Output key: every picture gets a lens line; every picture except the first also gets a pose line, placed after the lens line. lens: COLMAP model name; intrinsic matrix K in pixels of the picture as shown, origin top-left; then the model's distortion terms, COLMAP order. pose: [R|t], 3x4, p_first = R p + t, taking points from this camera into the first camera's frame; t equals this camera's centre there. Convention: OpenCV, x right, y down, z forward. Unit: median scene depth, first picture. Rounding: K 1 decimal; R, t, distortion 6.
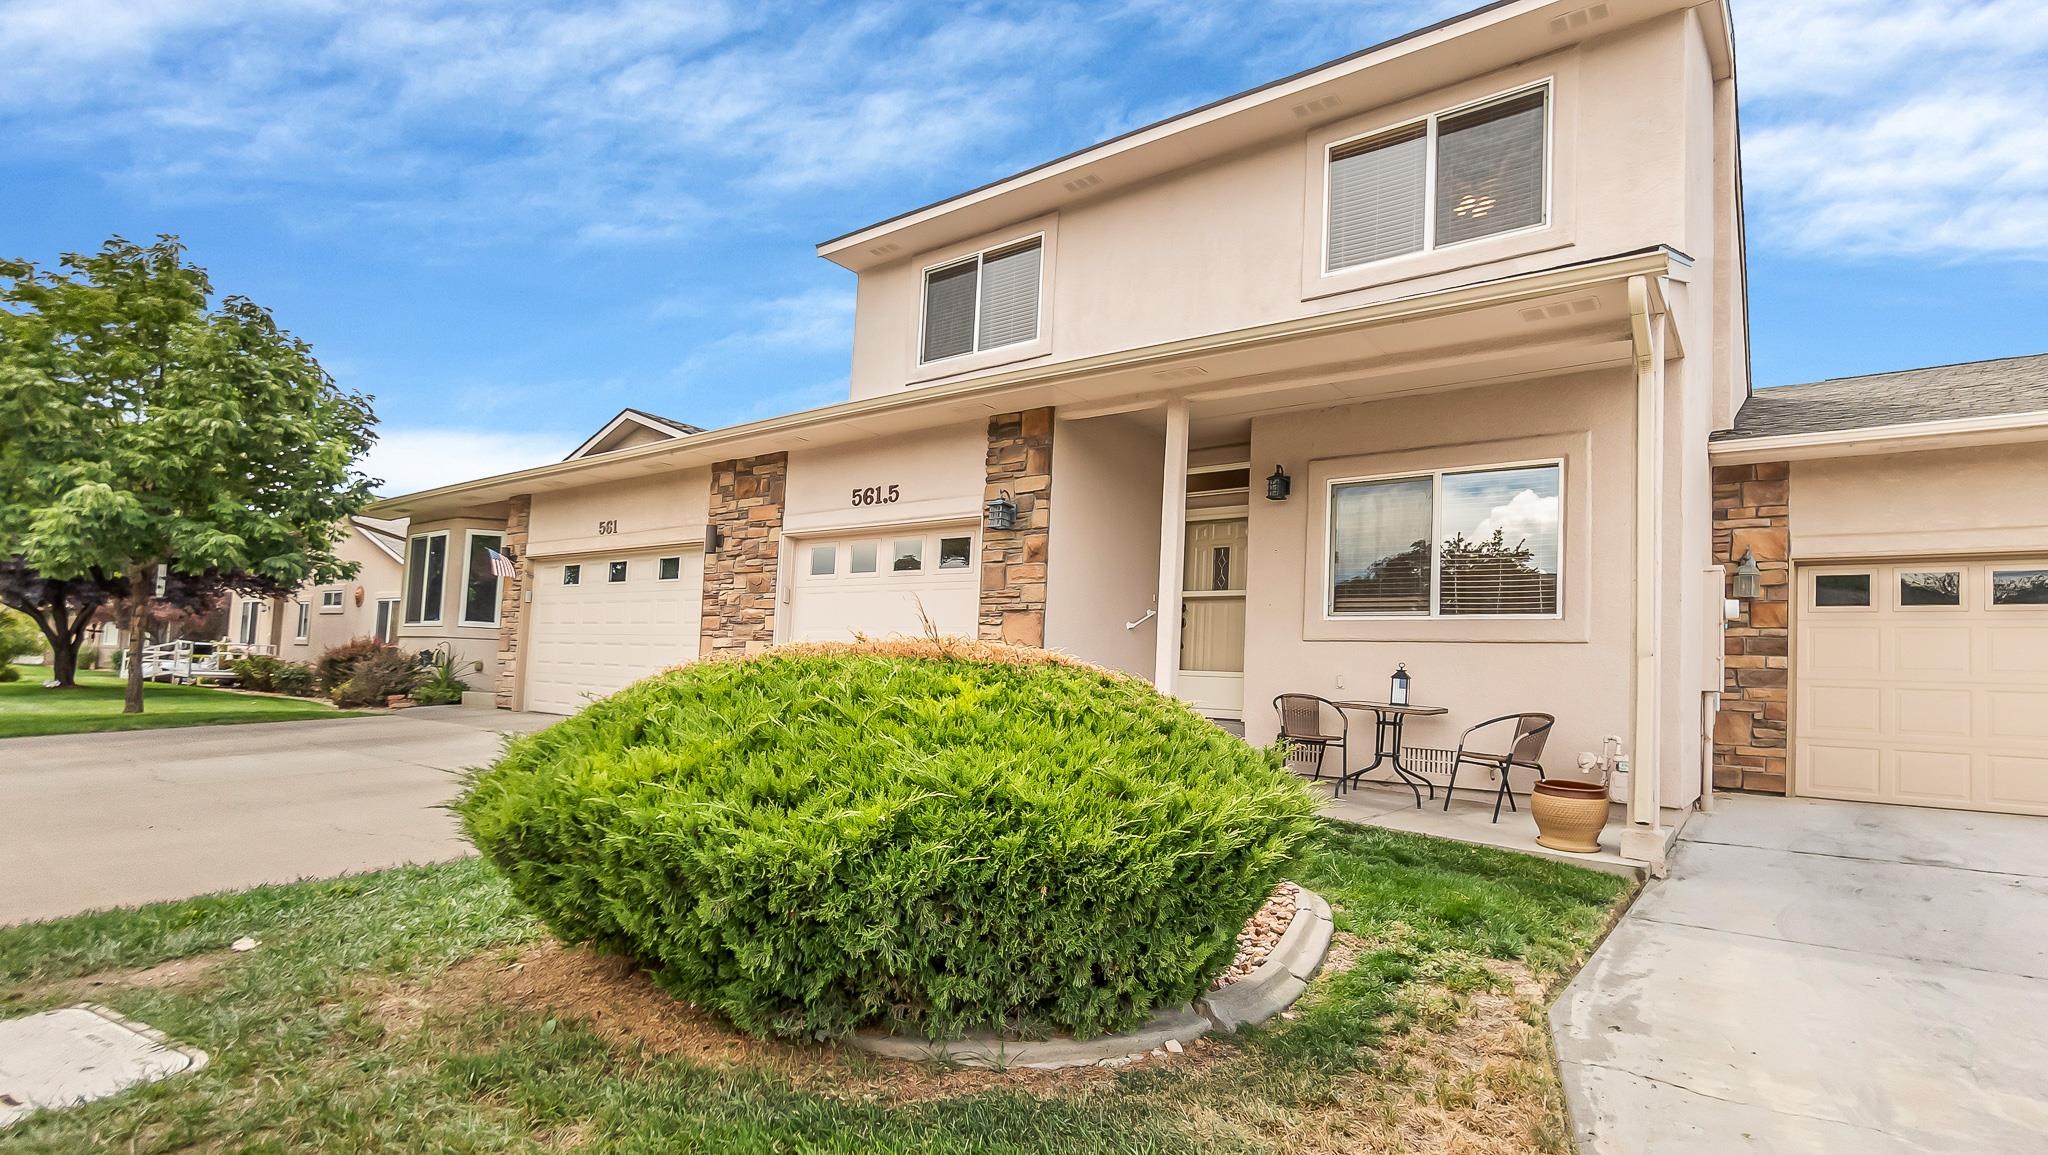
lens RADIAL K [[947.6, 0, 1023.5], [0, 947.6, 599.9], [0, 0, 1]] dist [-0.018069, -0.000258]
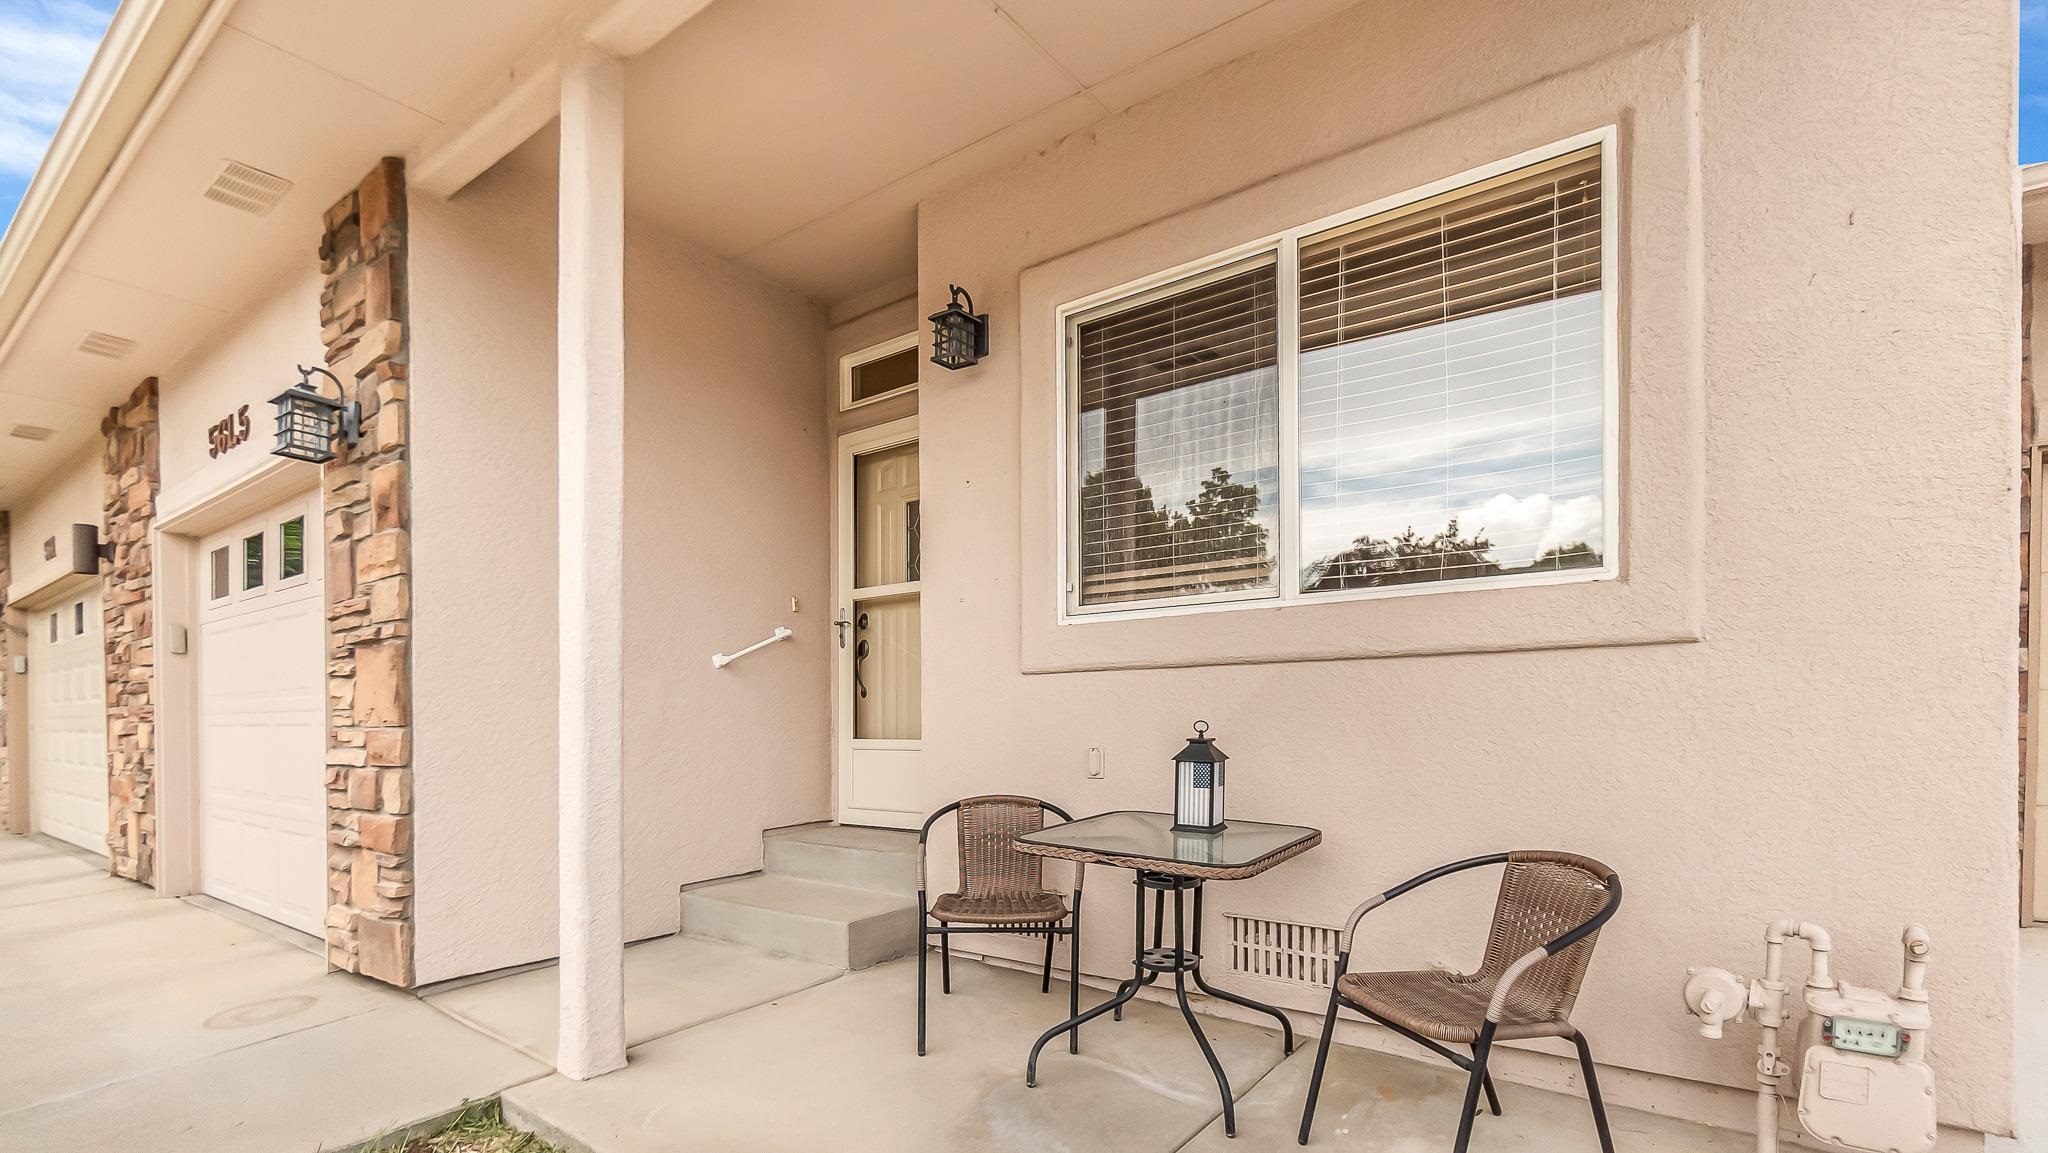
lens RADIAL K [[918.3, 0, 1027.4], [0, 918.3, 692.4], [0, 0, 1]] dist [-0.002117, -0.000247]
pose [[0.998035, -0.057013, 0.026007, 0.289213], [0.055184, 0.996270, 0.066332, 0.023212], [-0.029691, -0.064766, 0.997459, 0.565029]]
